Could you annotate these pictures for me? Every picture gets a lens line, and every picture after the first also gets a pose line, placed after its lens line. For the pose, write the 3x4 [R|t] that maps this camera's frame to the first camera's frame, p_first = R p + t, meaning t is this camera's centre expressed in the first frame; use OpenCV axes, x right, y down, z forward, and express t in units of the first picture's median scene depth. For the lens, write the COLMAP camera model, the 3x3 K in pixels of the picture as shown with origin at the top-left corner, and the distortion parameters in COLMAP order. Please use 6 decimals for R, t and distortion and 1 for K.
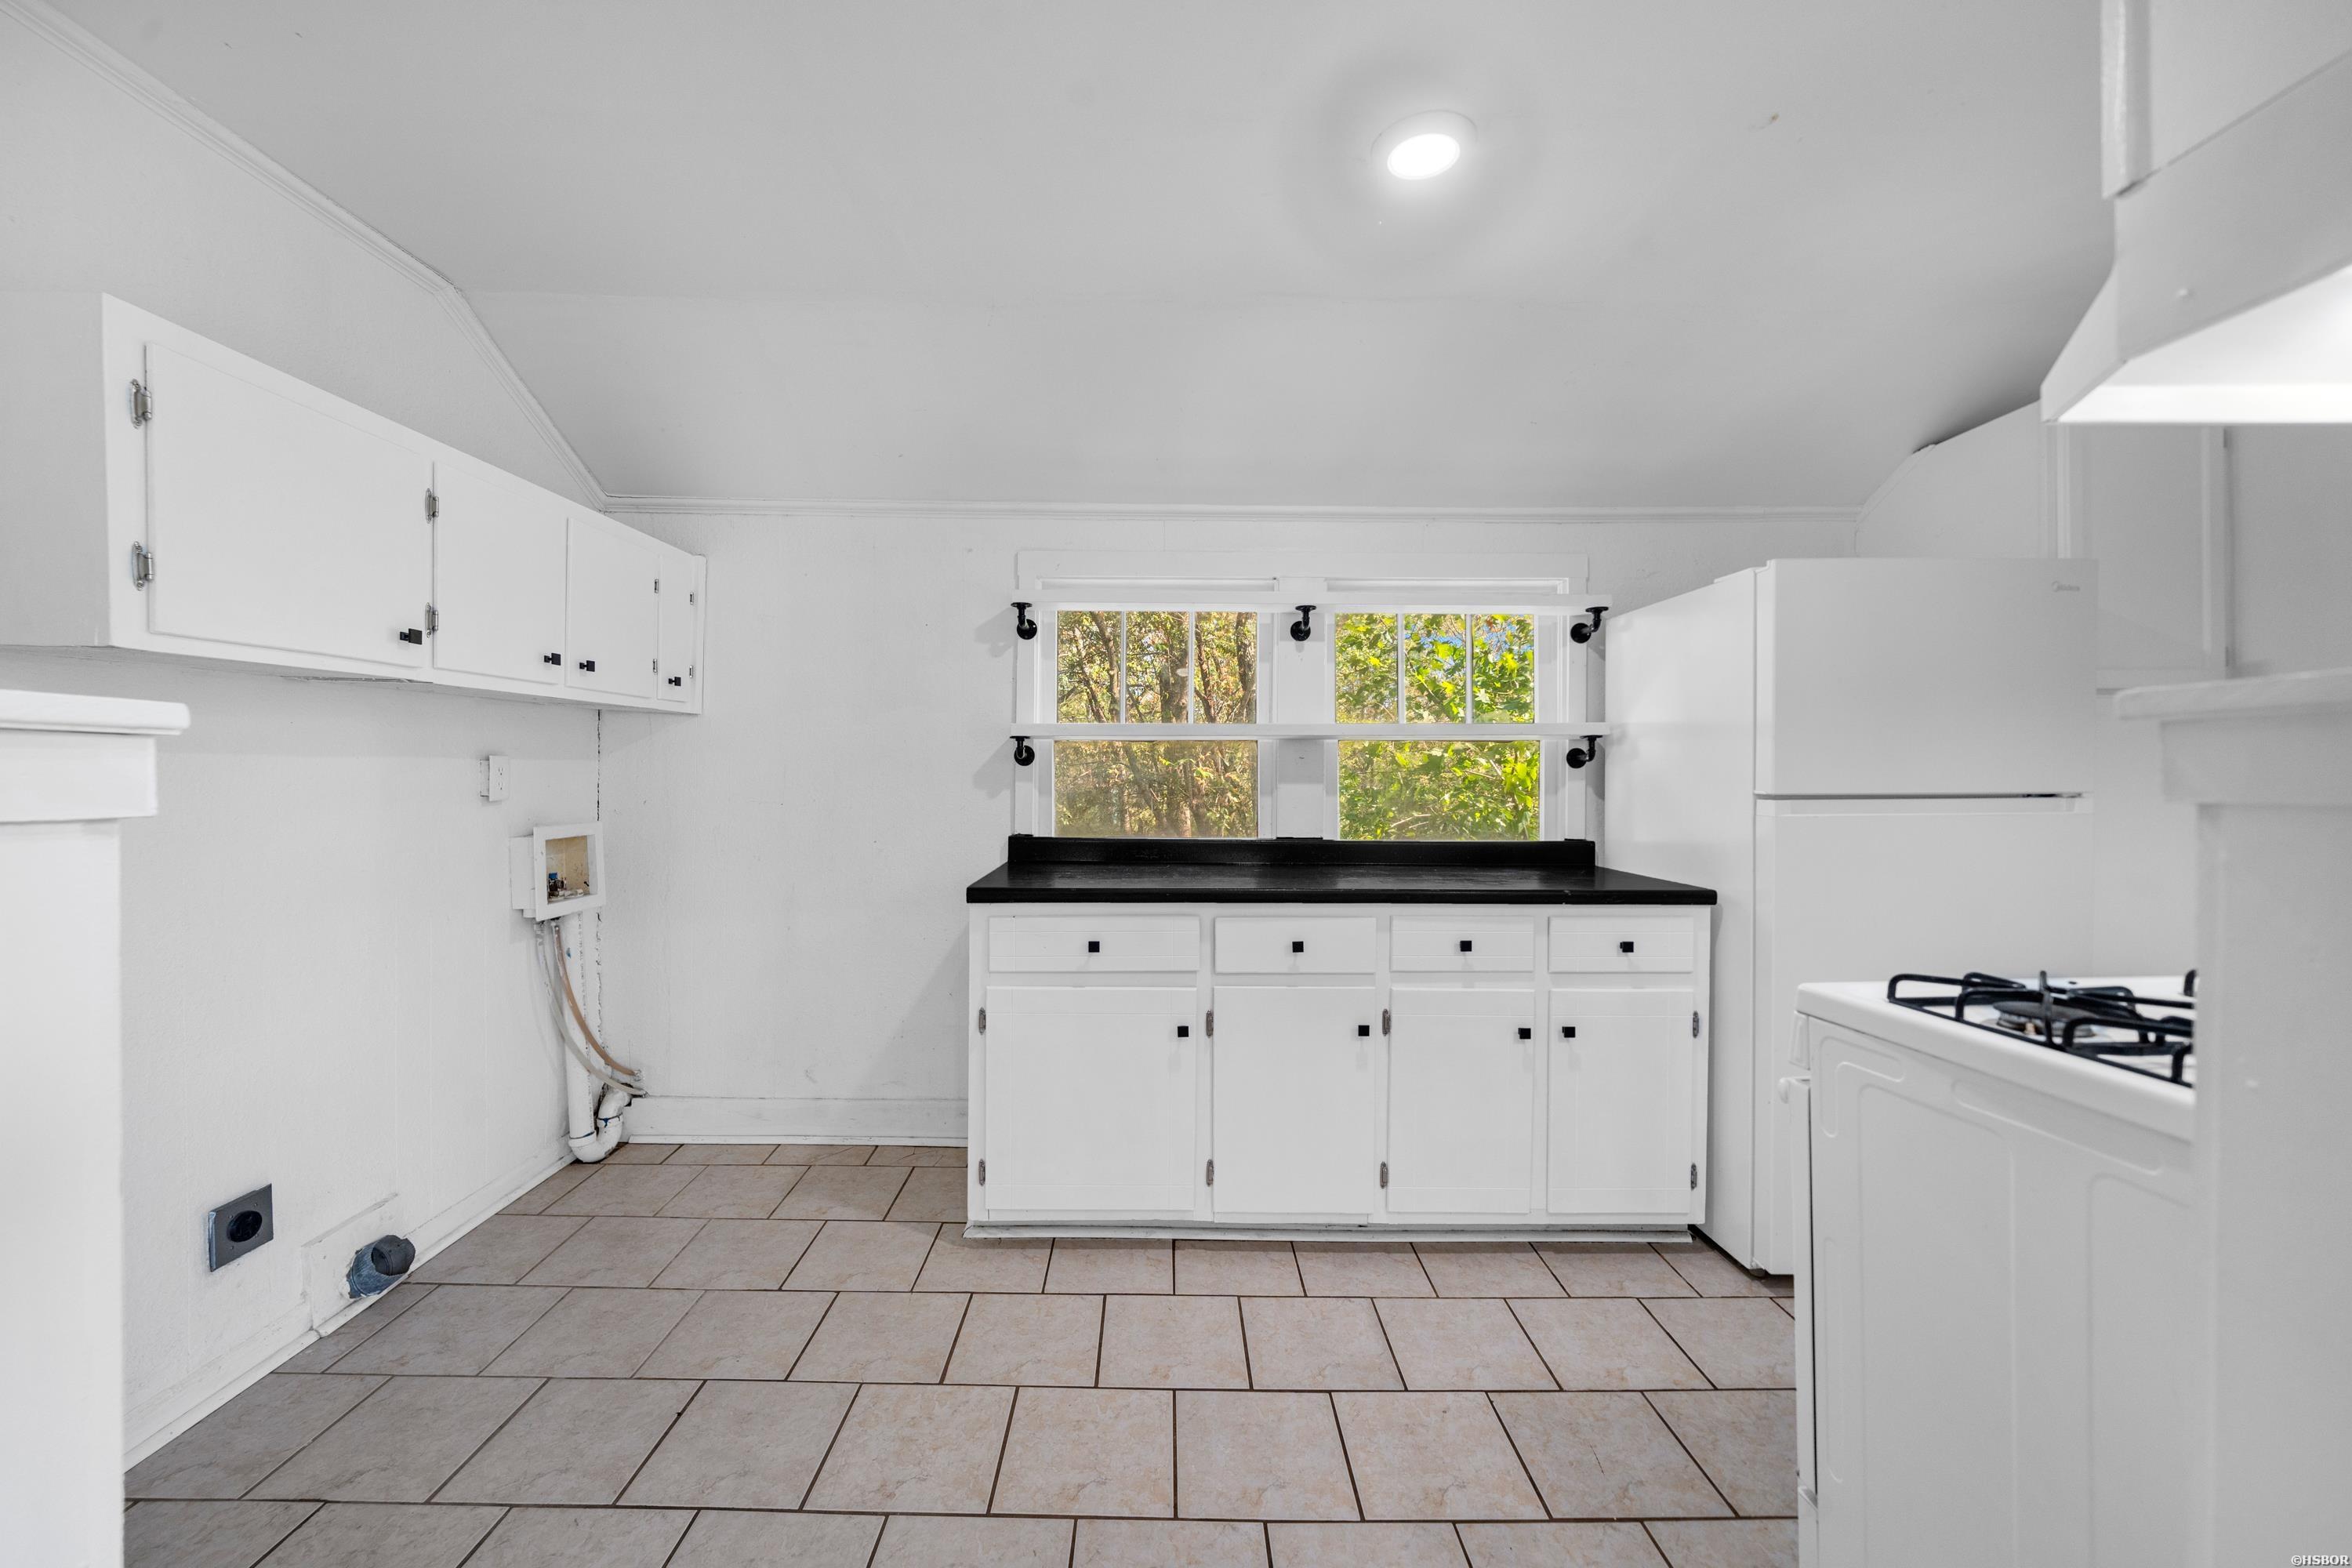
lens RADIAL K [[897.3, 0, 1176.0], [0, 897.3, 784.0], [0, 0, 1]] dist [-0.006244, -0.000135]
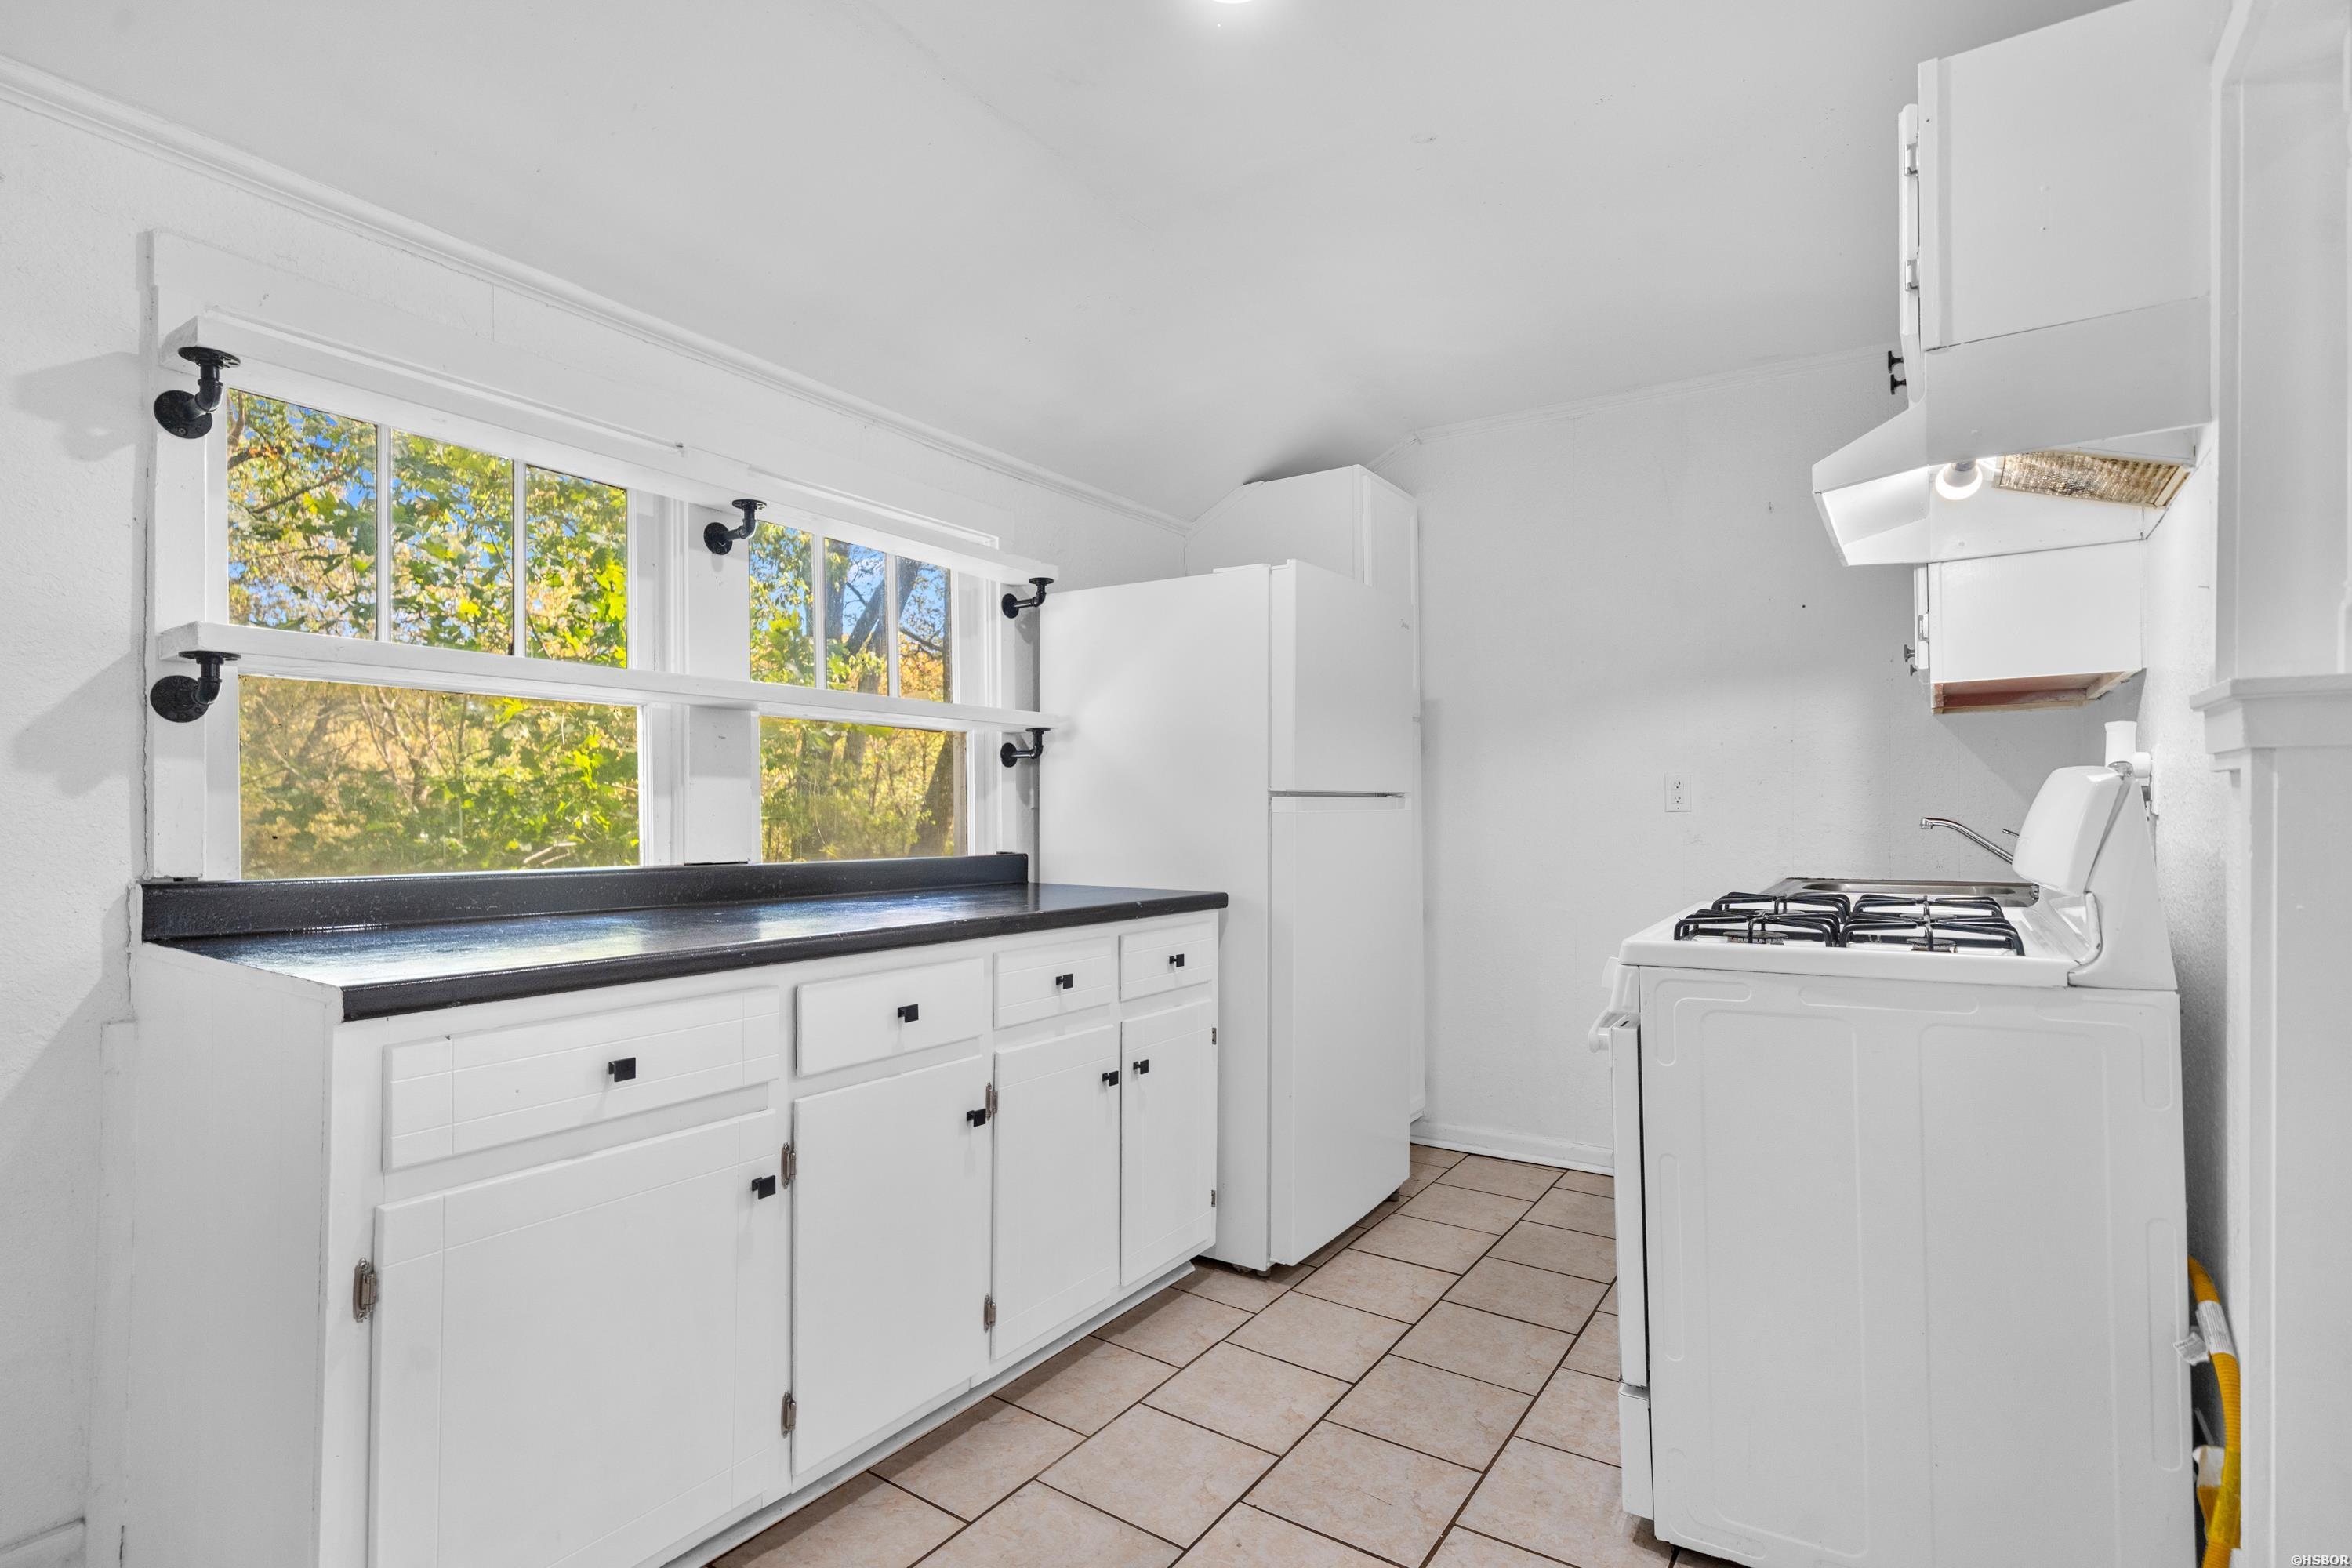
lens RADIAL K [[1133.2, 0, 1168.6], [0, 1133.2, 812.1], [0, 0, 1]] dist [0.000237, -0.000293]
pose [[0.573481, -0.002405, 0.819215, -0.412749], [0.004243, 0.999991, -0.000035, 0.030756], [-0.819208, 0.003496, 0.573486, 0.336964]]
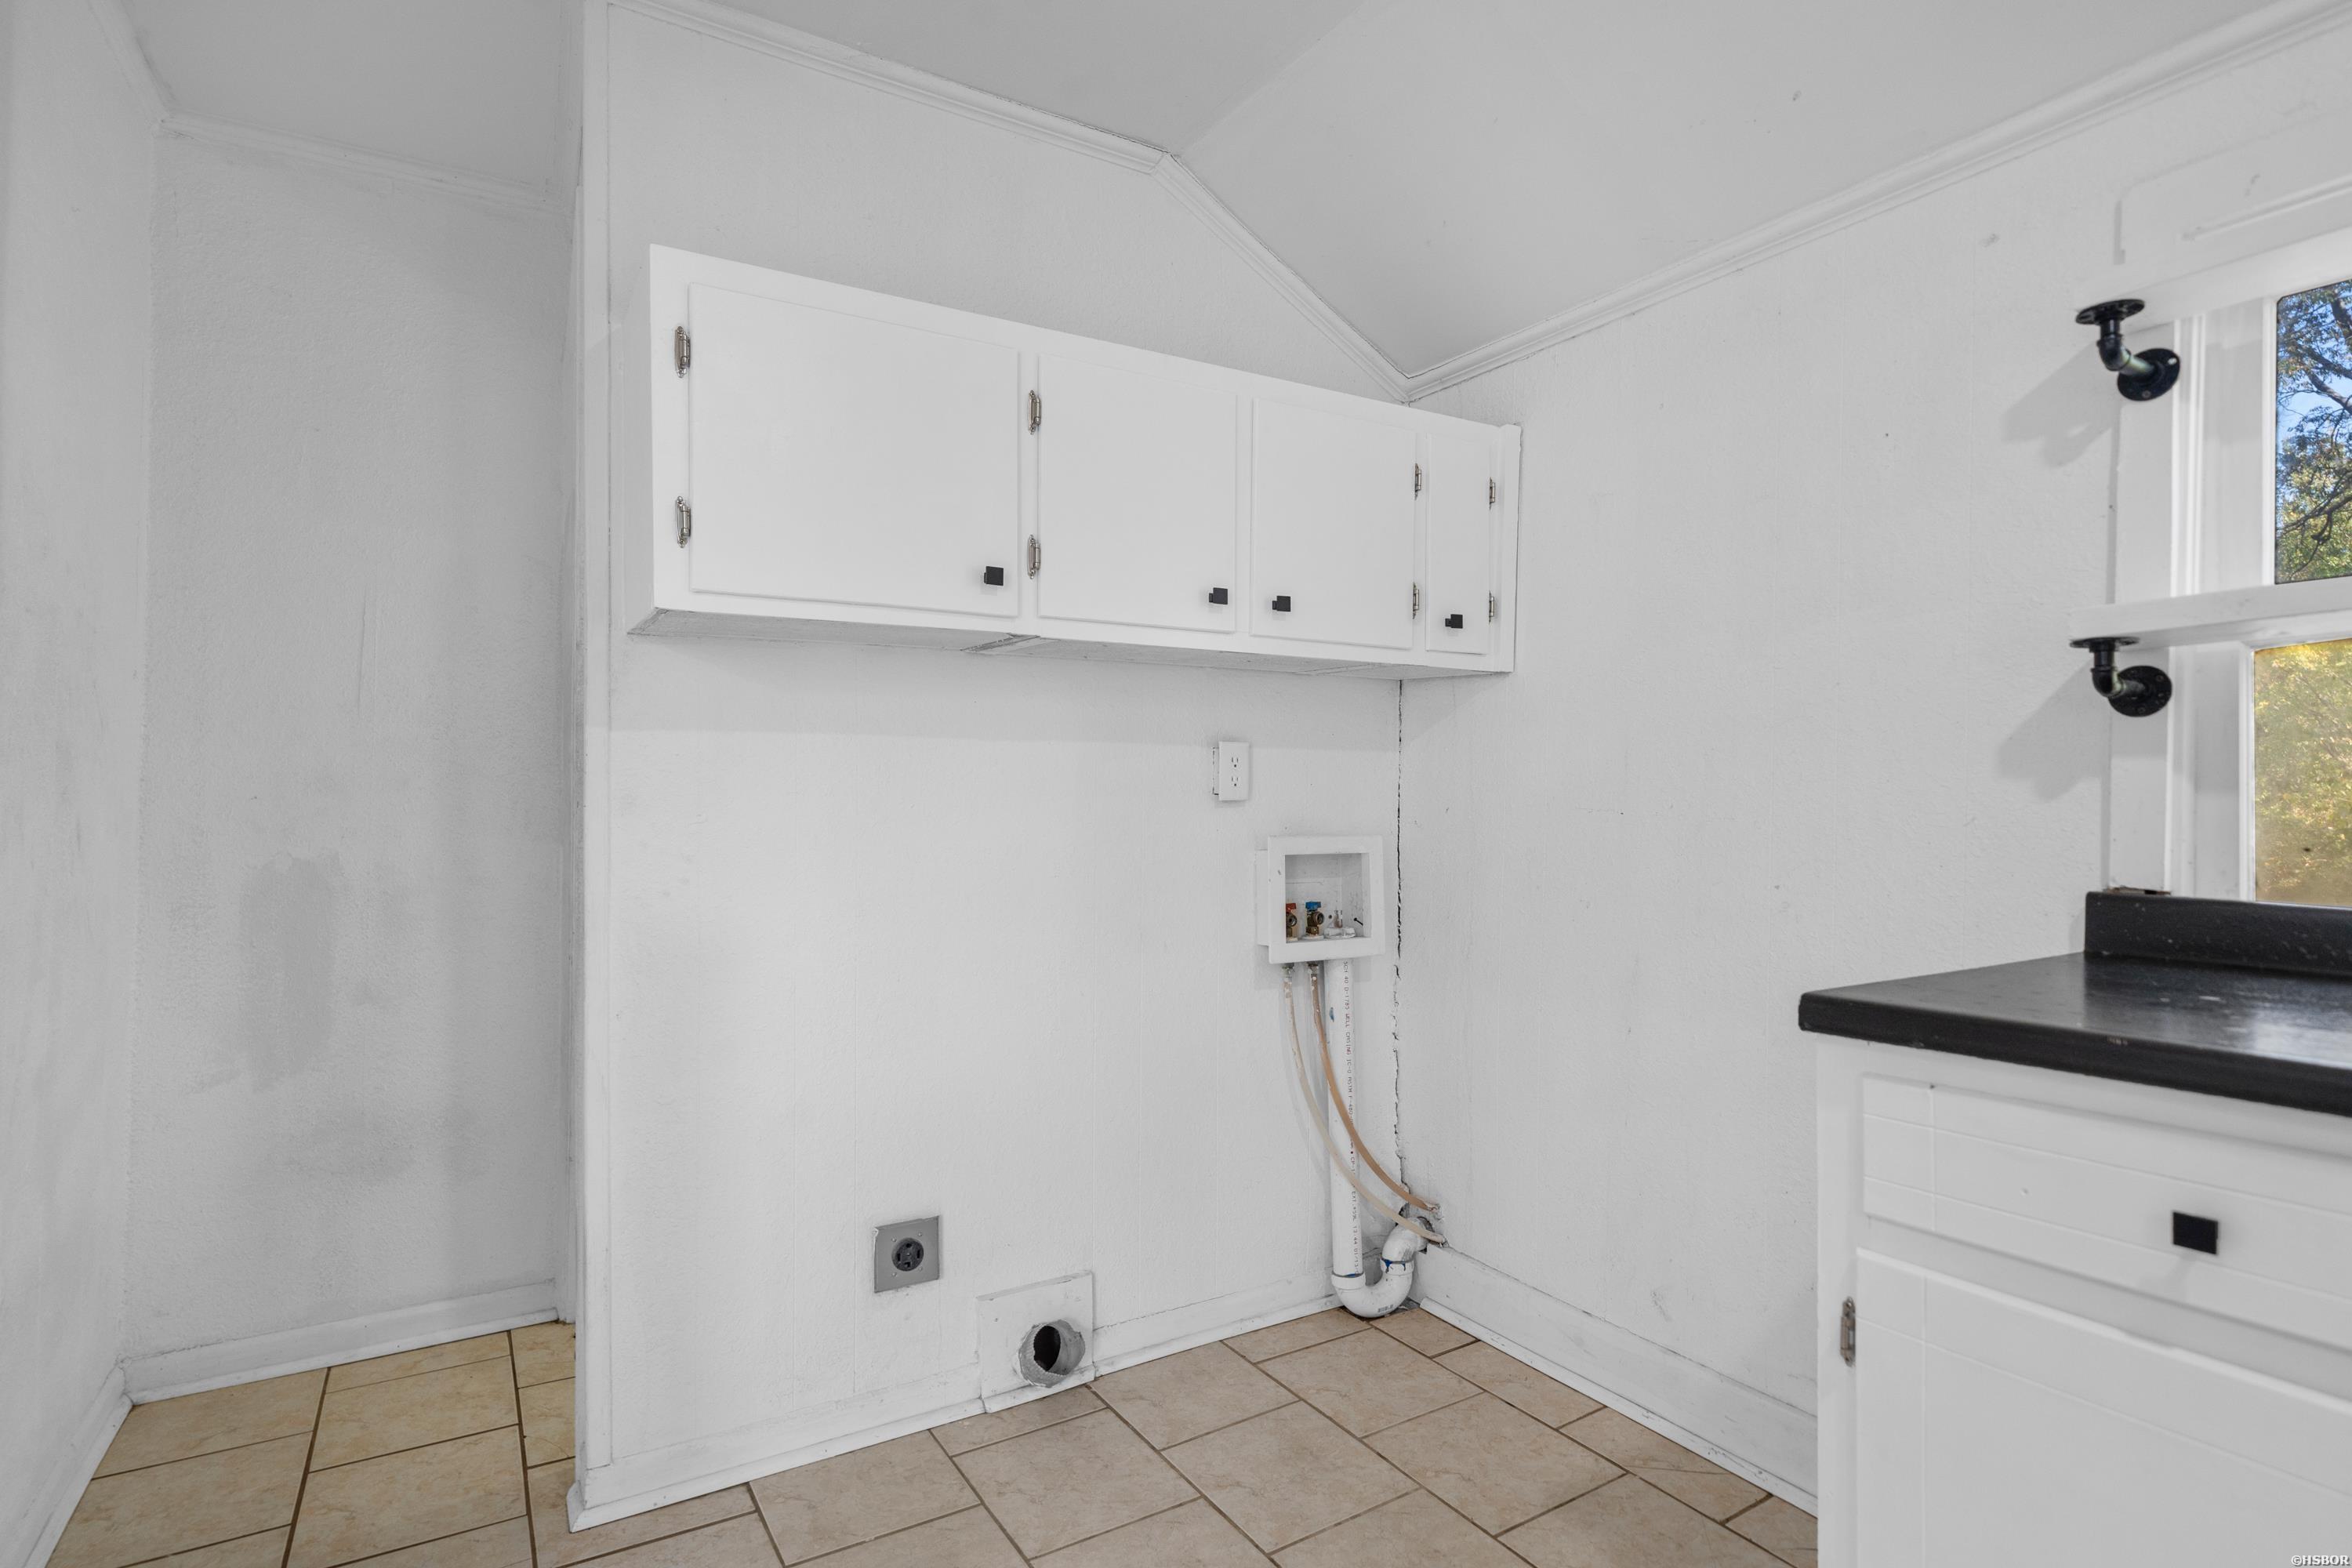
lens RADIAL K [[1163.2, 0, 1168.4], [0, 1163.2, 806.3], [0, 0, 1]] dist [-0.000828, 0.000517]
pose [[0.487978, -0.008002, -0.872819, 0.084727], [-0.009344, 0.999853, -0.014391, 0.036870], [0.872806, 0.015178, 0.487831, 0.443780]]
